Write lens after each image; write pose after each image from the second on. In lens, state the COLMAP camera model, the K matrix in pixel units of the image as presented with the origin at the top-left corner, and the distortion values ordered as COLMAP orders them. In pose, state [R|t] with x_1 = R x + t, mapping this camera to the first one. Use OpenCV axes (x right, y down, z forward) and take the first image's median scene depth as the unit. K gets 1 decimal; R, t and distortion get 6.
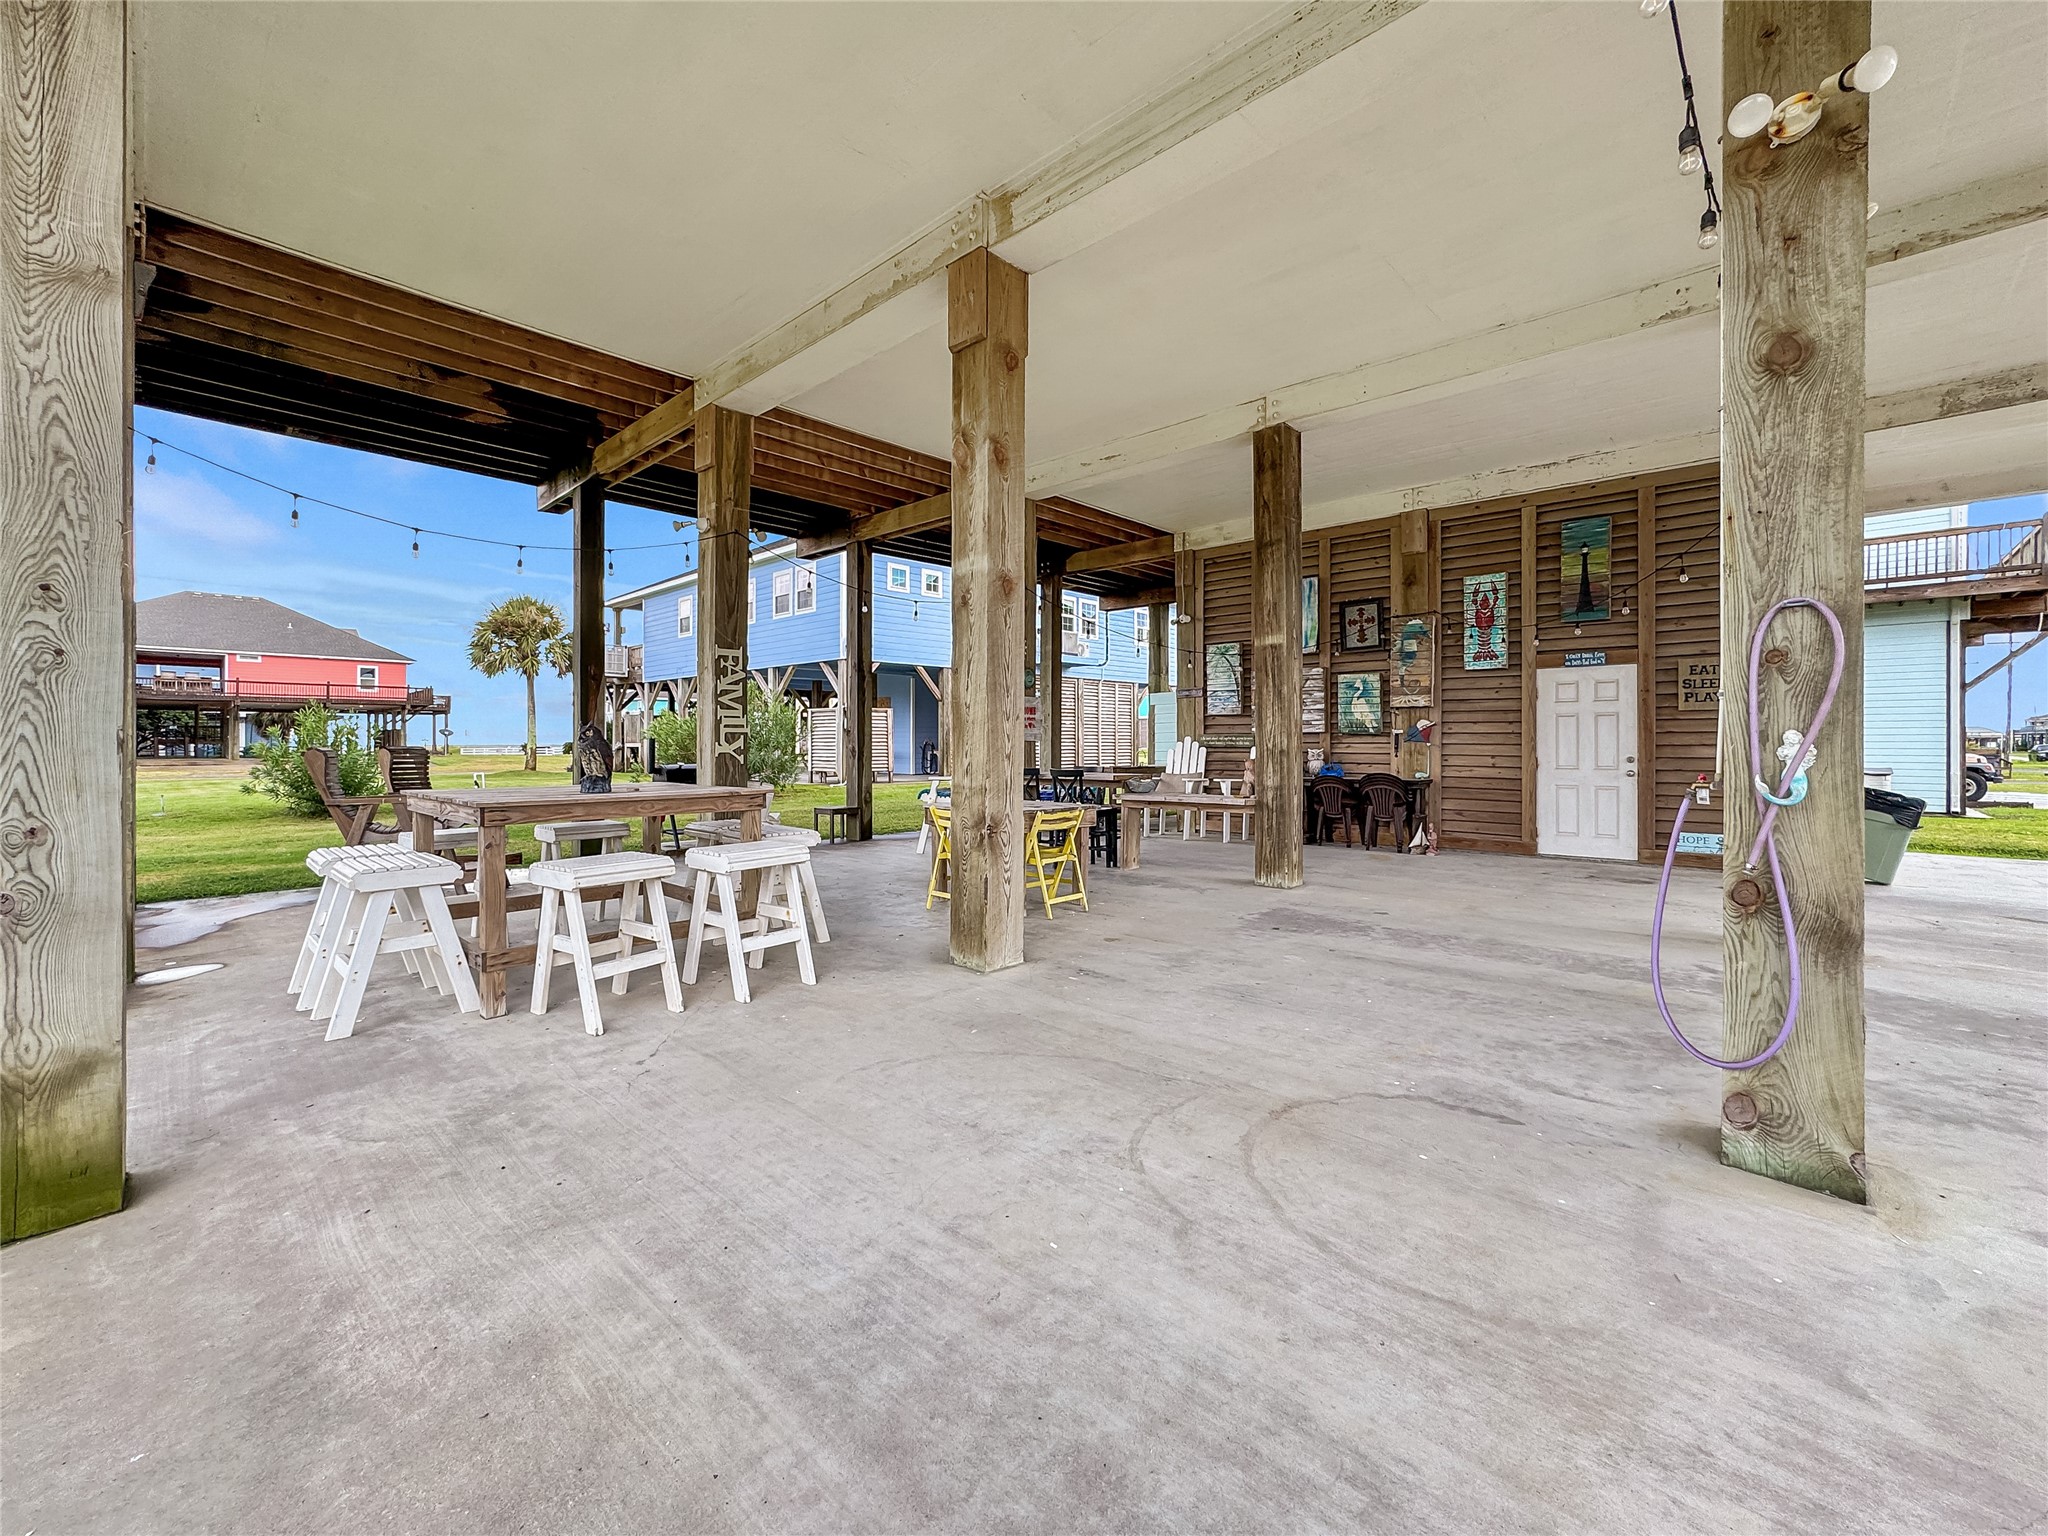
lens RADIAL K [[830.3, 0, 1017.8], [0, 830.3, 749.7], [0, 0, 1]] dist [-0.019253, 0.003630]
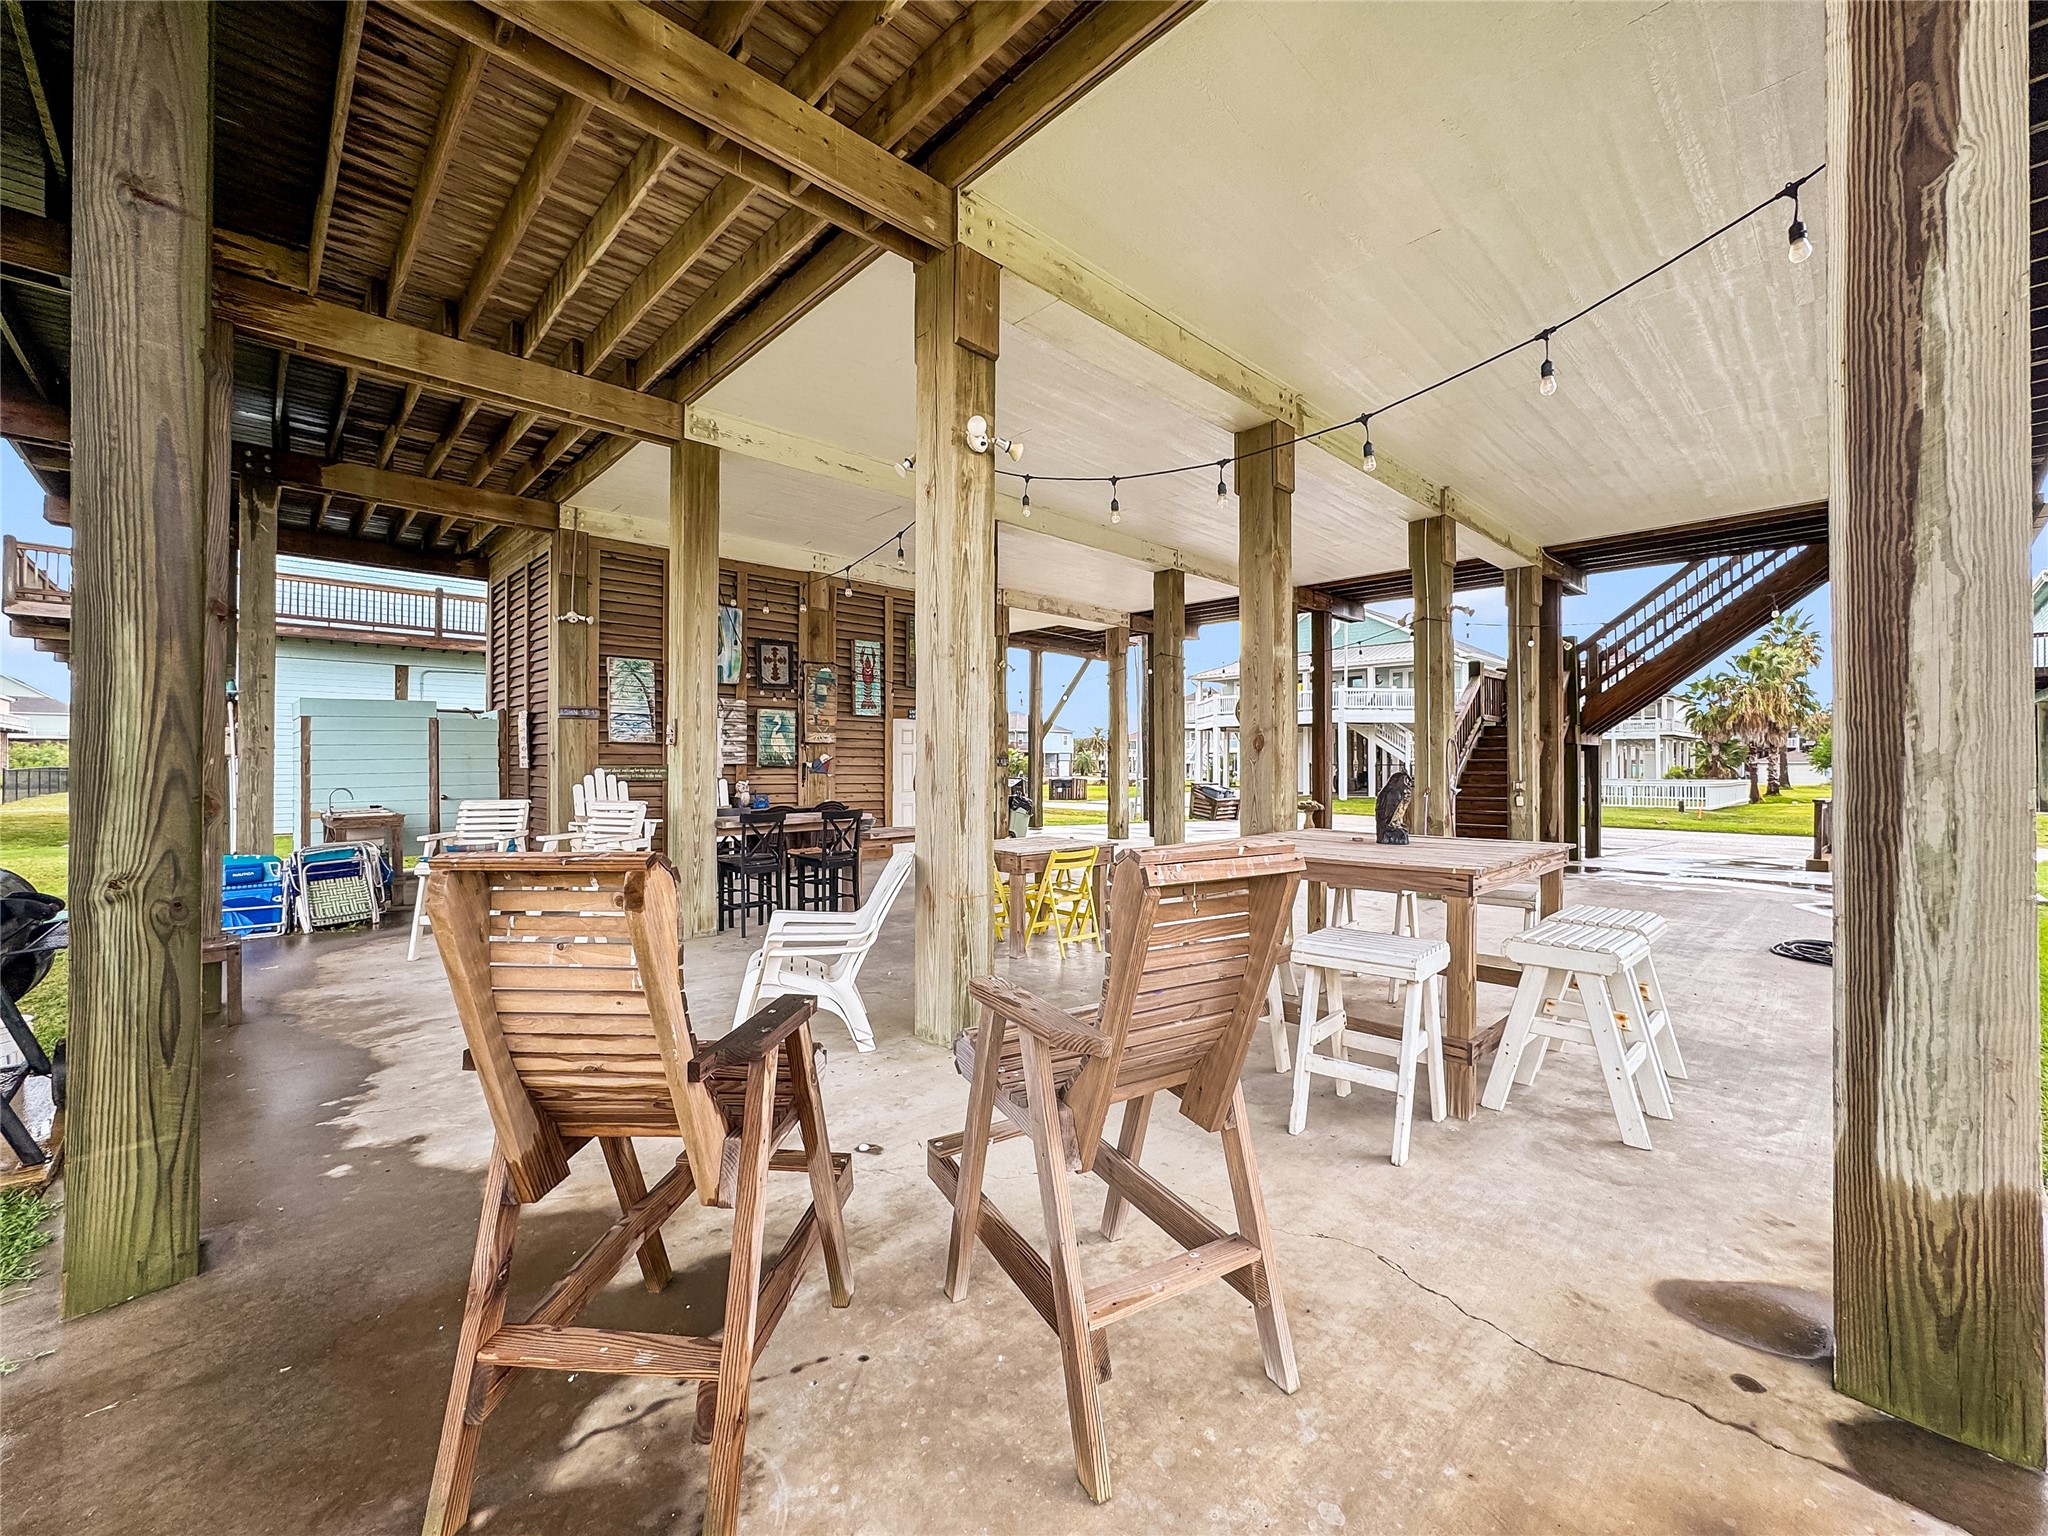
lens RADIAL K [[830.3, 0, 1018.8], [0, 830.3, 759.6], [0, 0, 1]] dist [-0.019253, 0.003630]
pose [[0.086991, 0.006497, 0.996188, -0.639963], [0.010408, 0.999918, -0.007430, -0.016913], [-0.996155, 0.011015, 0.086917, 0.618222]]
